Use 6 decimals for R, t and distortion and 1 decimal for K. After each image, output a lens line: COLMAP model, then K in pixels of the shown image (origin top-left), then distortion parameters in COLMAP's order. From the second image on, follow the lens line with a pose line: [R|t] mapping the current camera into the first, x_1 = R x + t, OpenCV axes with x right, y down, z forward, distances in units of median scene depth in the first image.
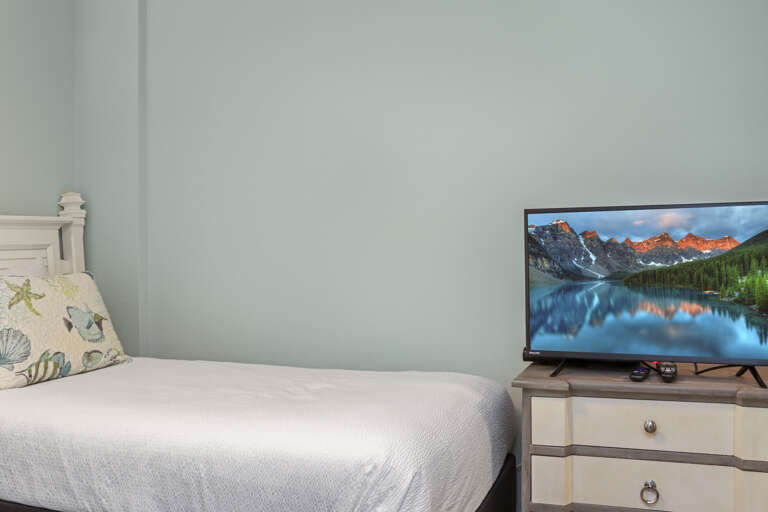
lens RADIAL K [[810.1, 0, 384.0], [0, 810.1, 256.0], [0, 0, 1]] dist [-0.002954, -0.000834]
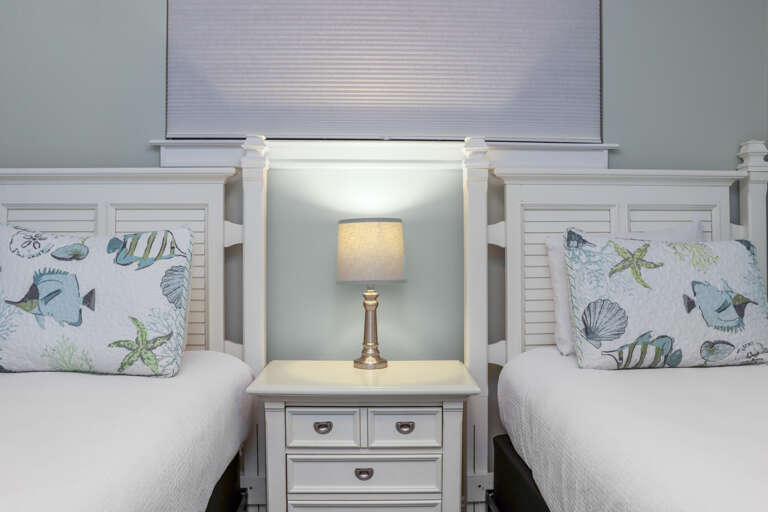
lens RADIAL K [[810.1, 0, 384.0], [0, 810.1, 256.0], [0, 0, 1]] dist [-0.002954, -0.000834]
pose [[0.492389, 0.058511, -0.868406, 0.222759], [-0.032101, 0.998280, 0.049060, 0.012811], [0.869783, 0.003720, 0.493420, 0.514867]]
